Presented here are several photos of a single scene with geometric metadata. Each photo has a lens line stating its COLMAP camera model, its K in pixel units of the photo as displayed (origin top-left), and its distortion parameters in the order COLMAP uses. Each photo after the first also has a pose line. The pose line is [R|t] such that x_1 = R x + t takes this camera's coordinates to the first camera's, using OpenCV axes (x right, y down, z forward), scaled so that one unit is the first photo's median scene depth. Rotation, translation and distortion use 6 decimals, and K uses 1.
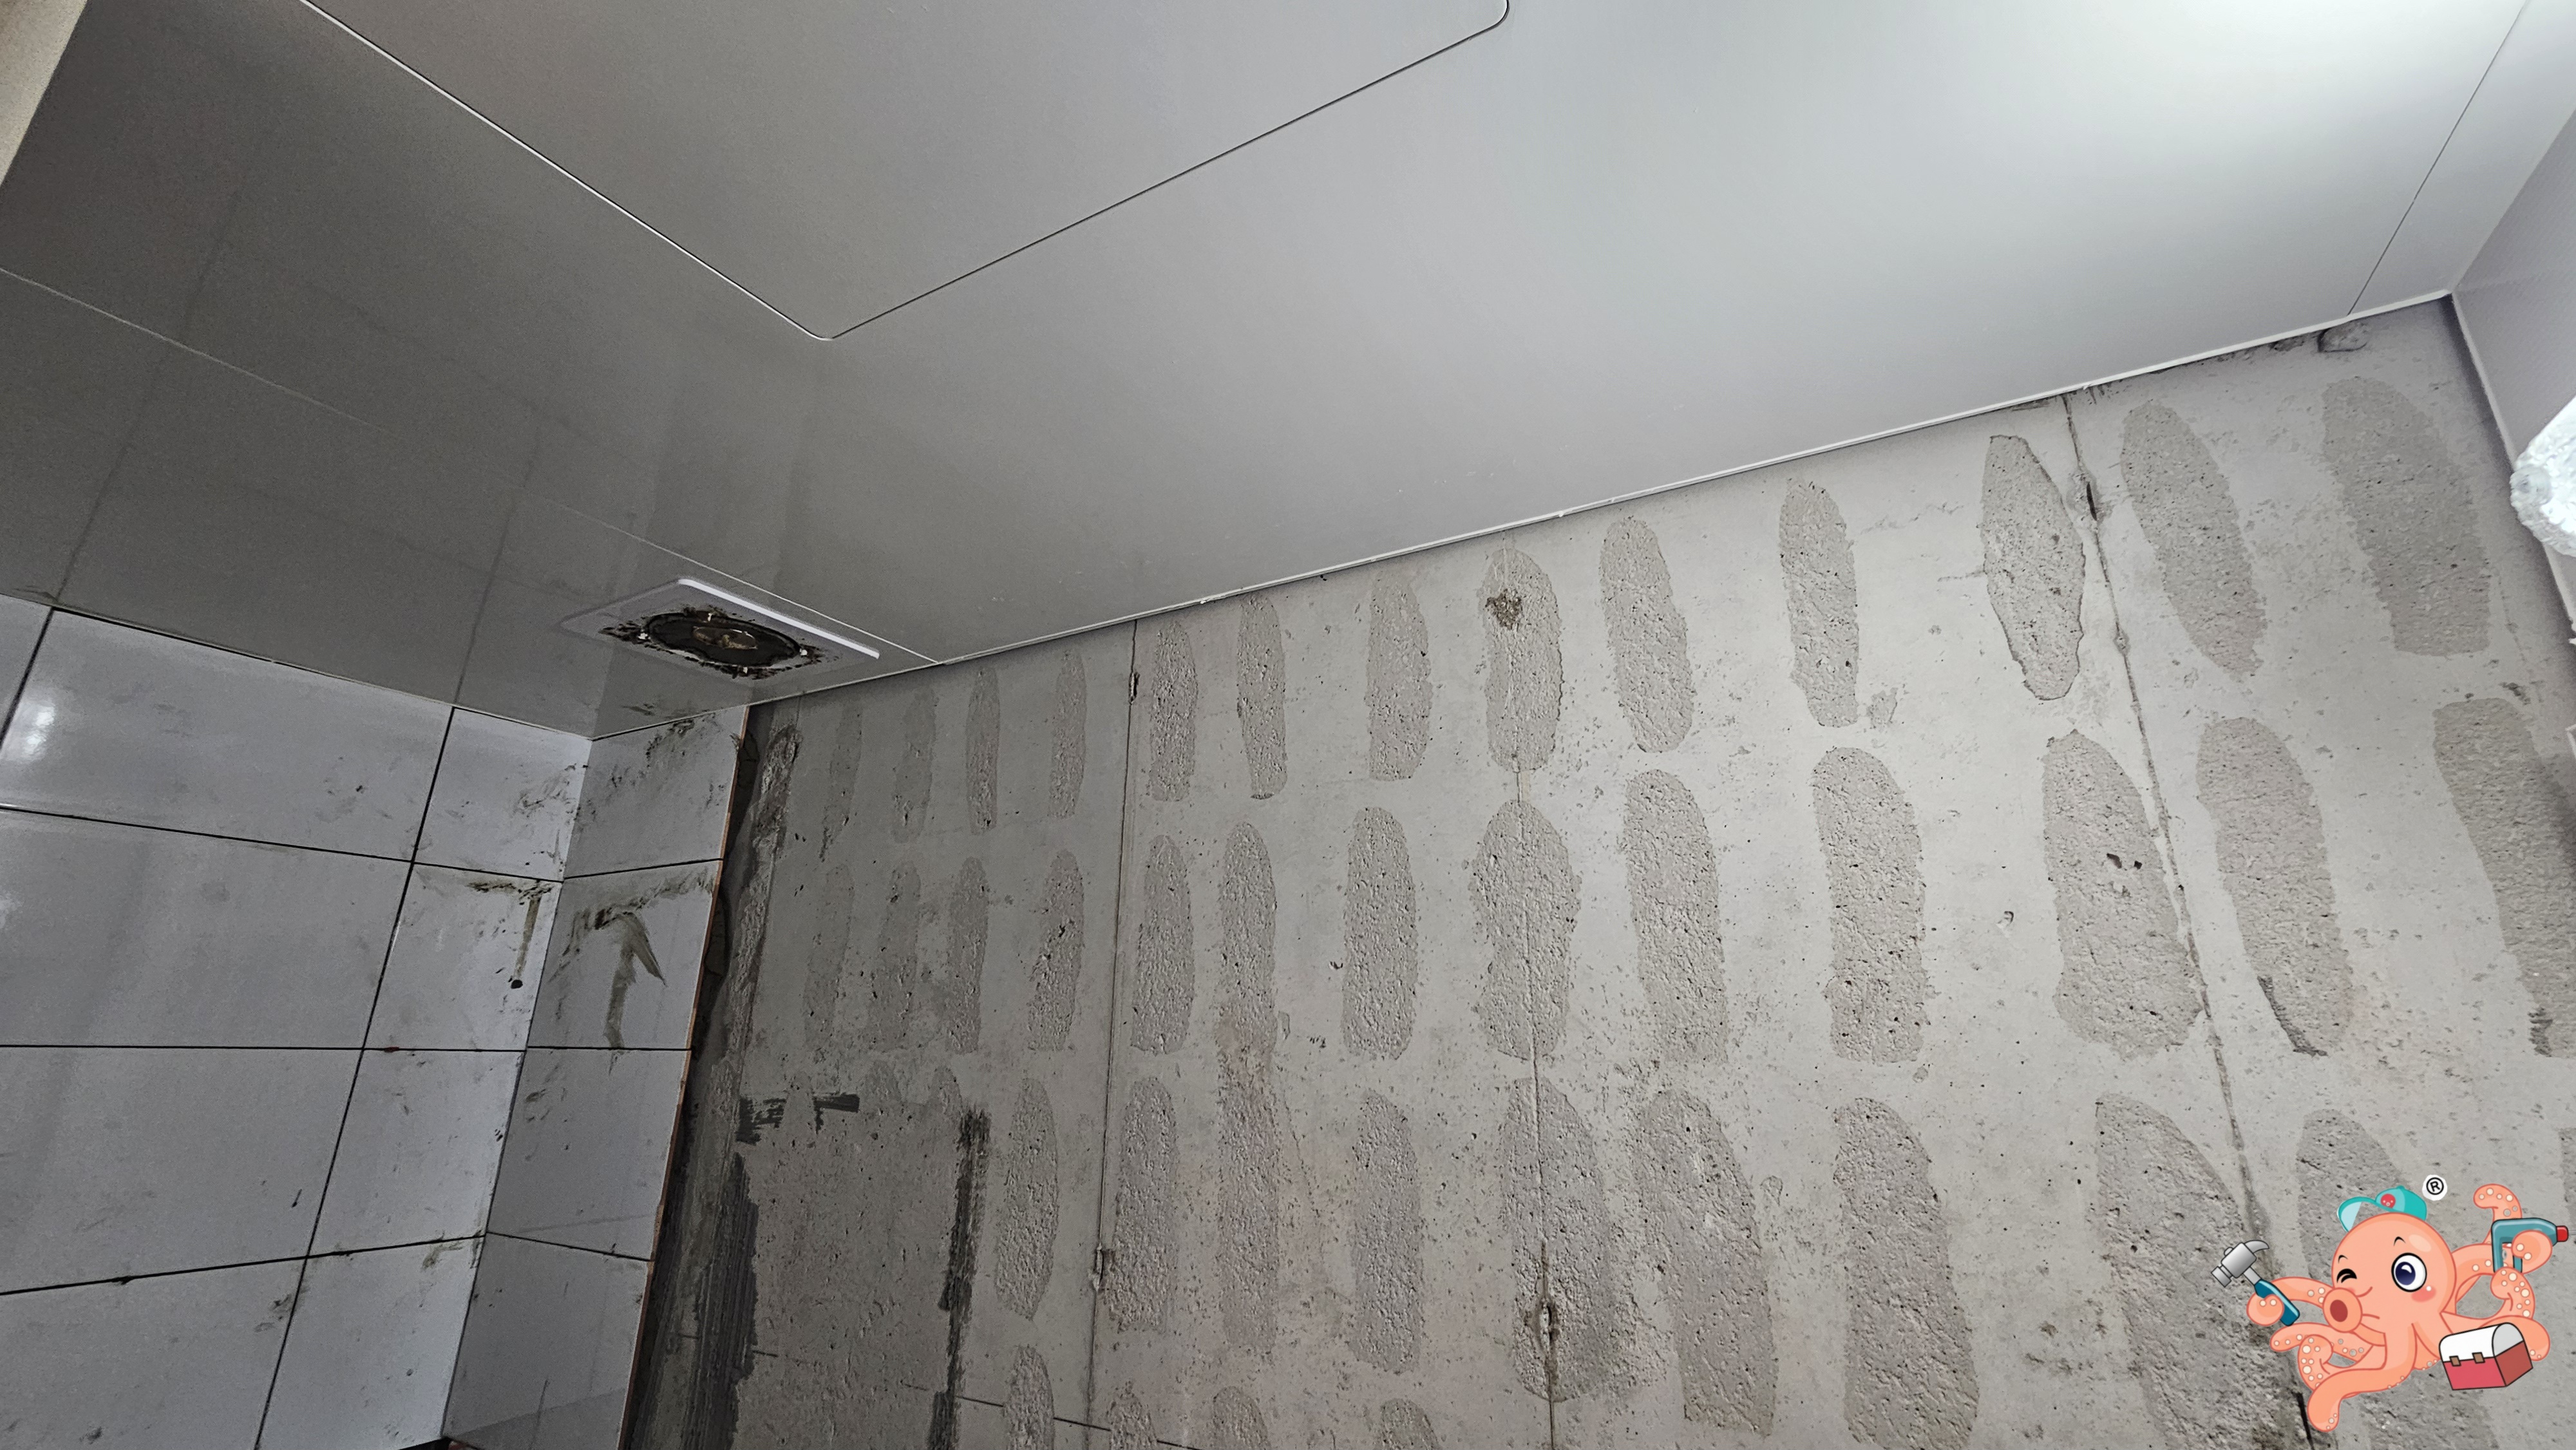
lens RADIAL K [[1044.1, 0, 1321.7], [0, 1044.1, 736.2], [0, 0, 1]] dist [-0.007454, 0.002958]
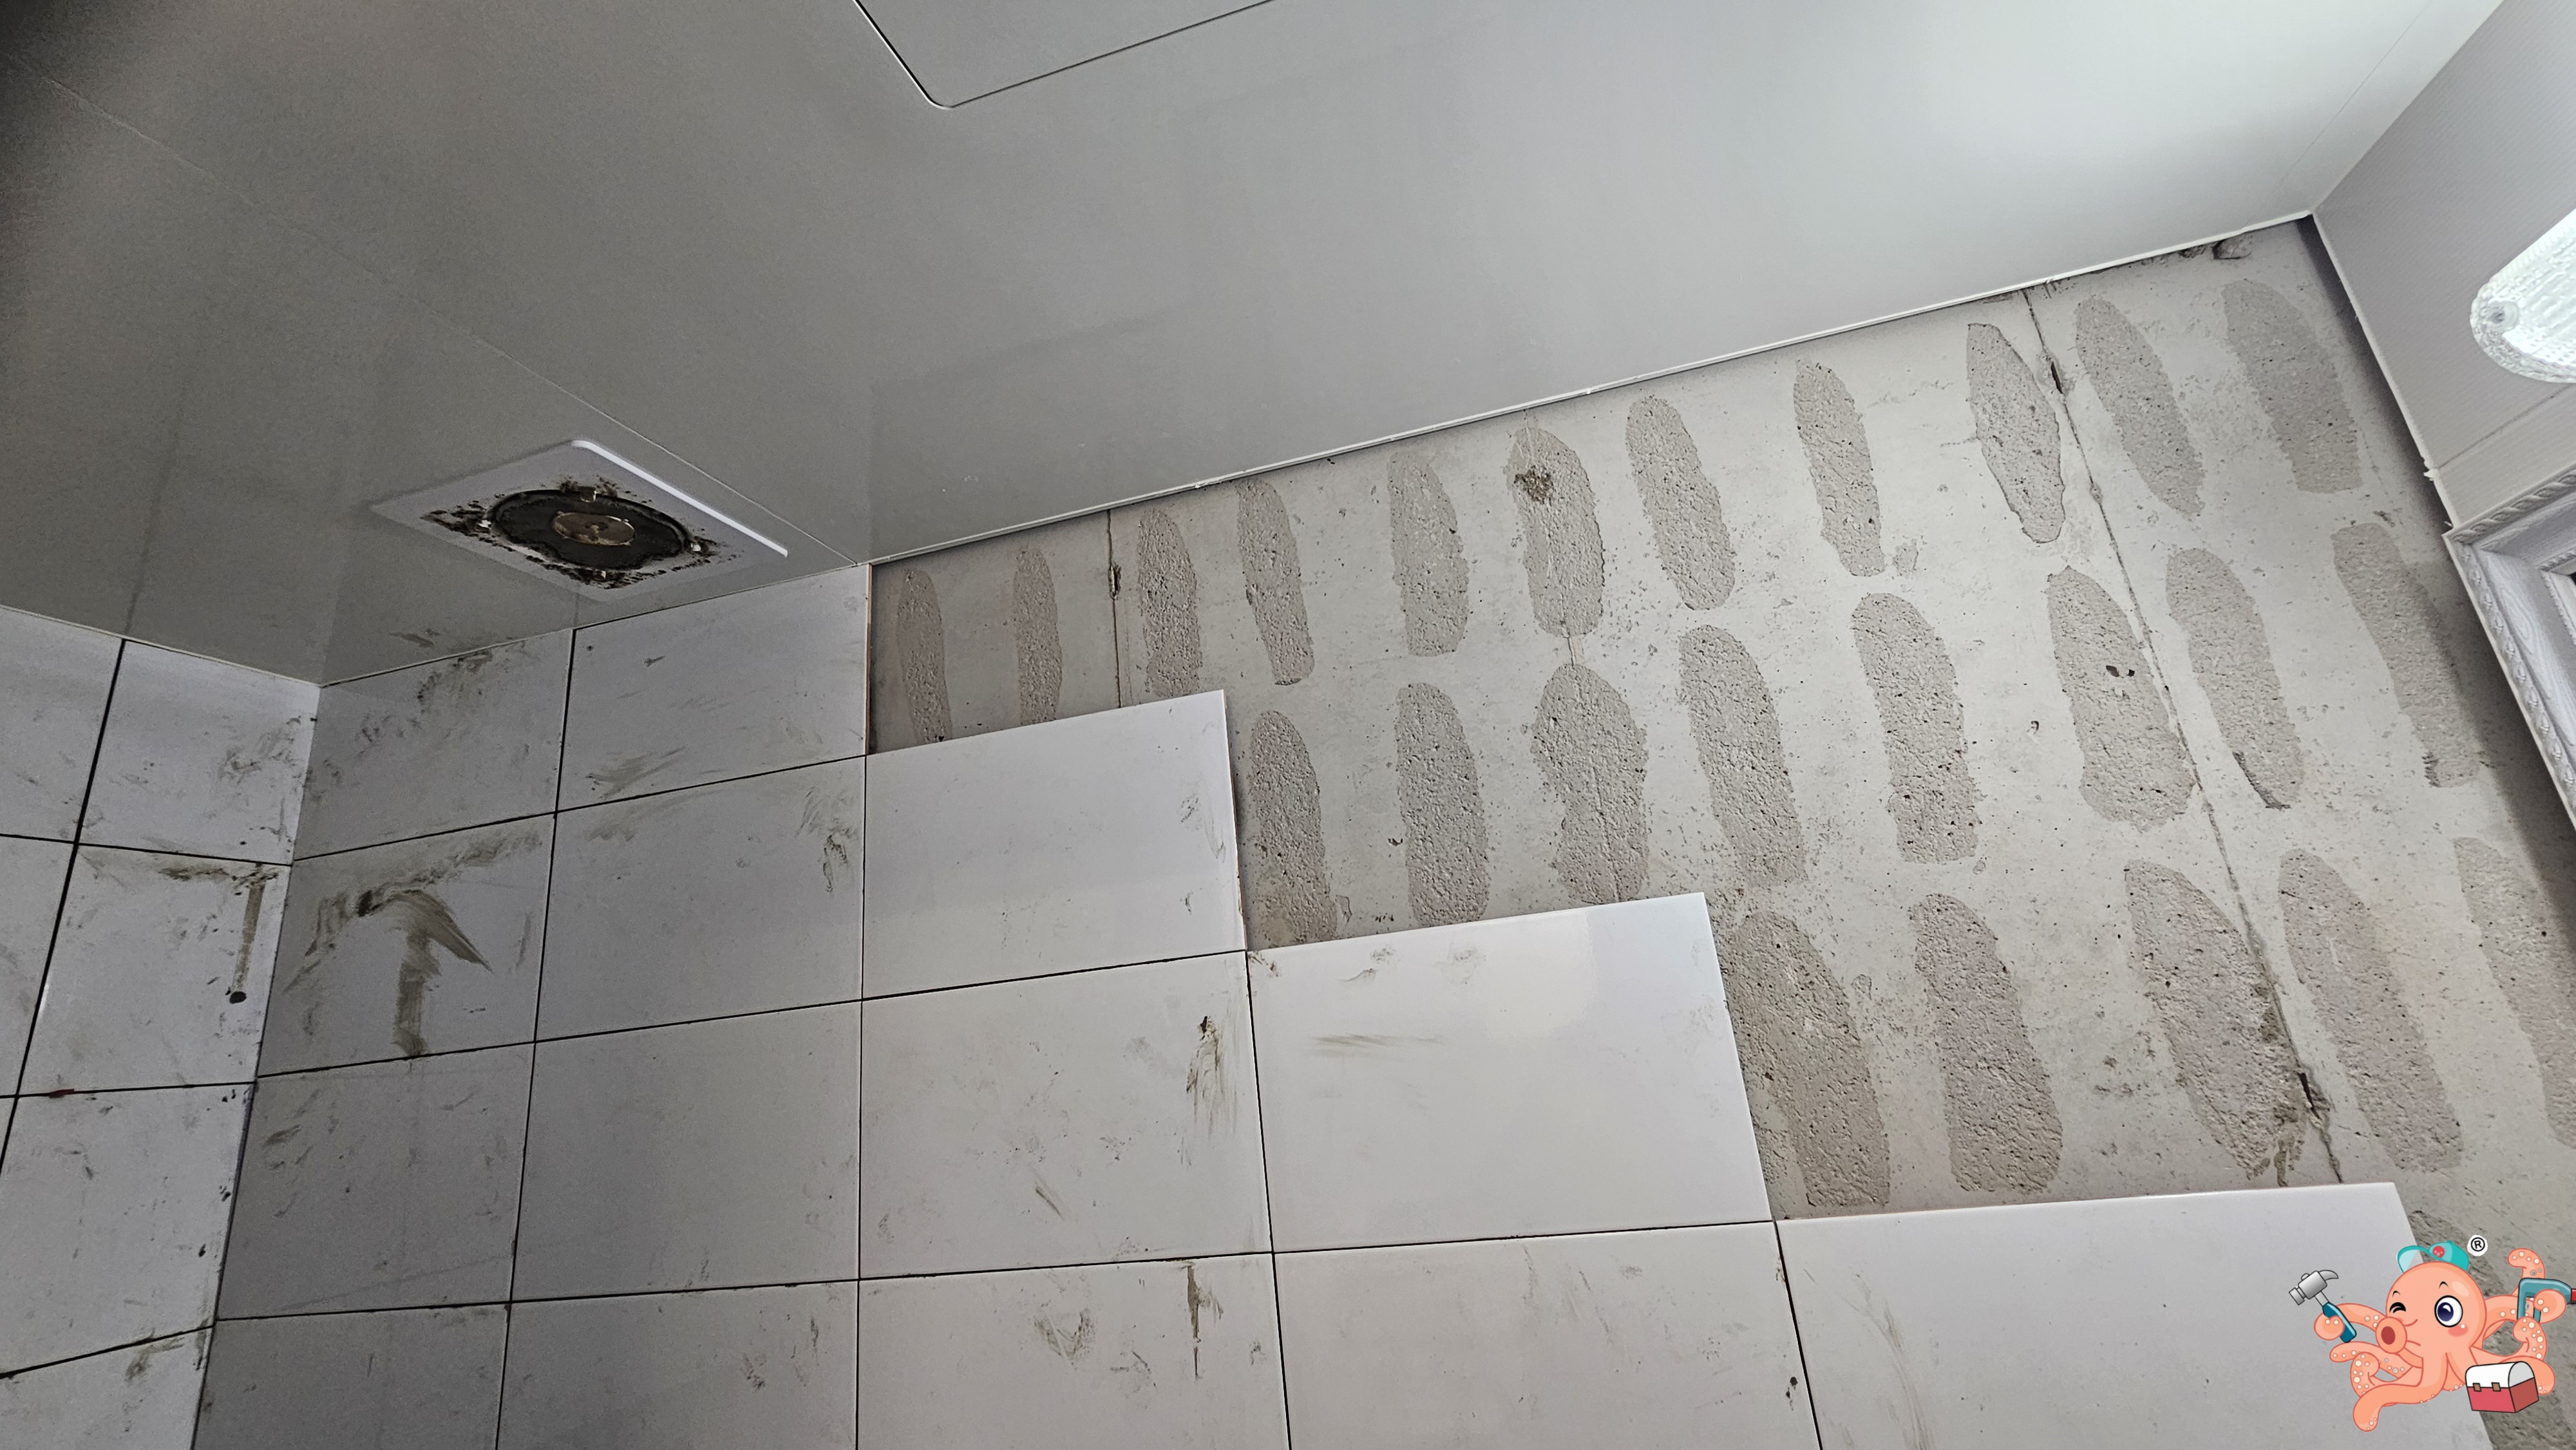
lens RADIAL K [[1045.4, 0, 1314.6], [0, 1045.4, 722.6], [0, 0, 1]] dist [-0.004653, 0.000657]
pose [[0.963837, -0.038848, 0.263645, -0.291095], [0.039569, 0.999214, 0.002577, 0.093793], [-0.263538, 0.007948, 0.964616, 0.062295]]
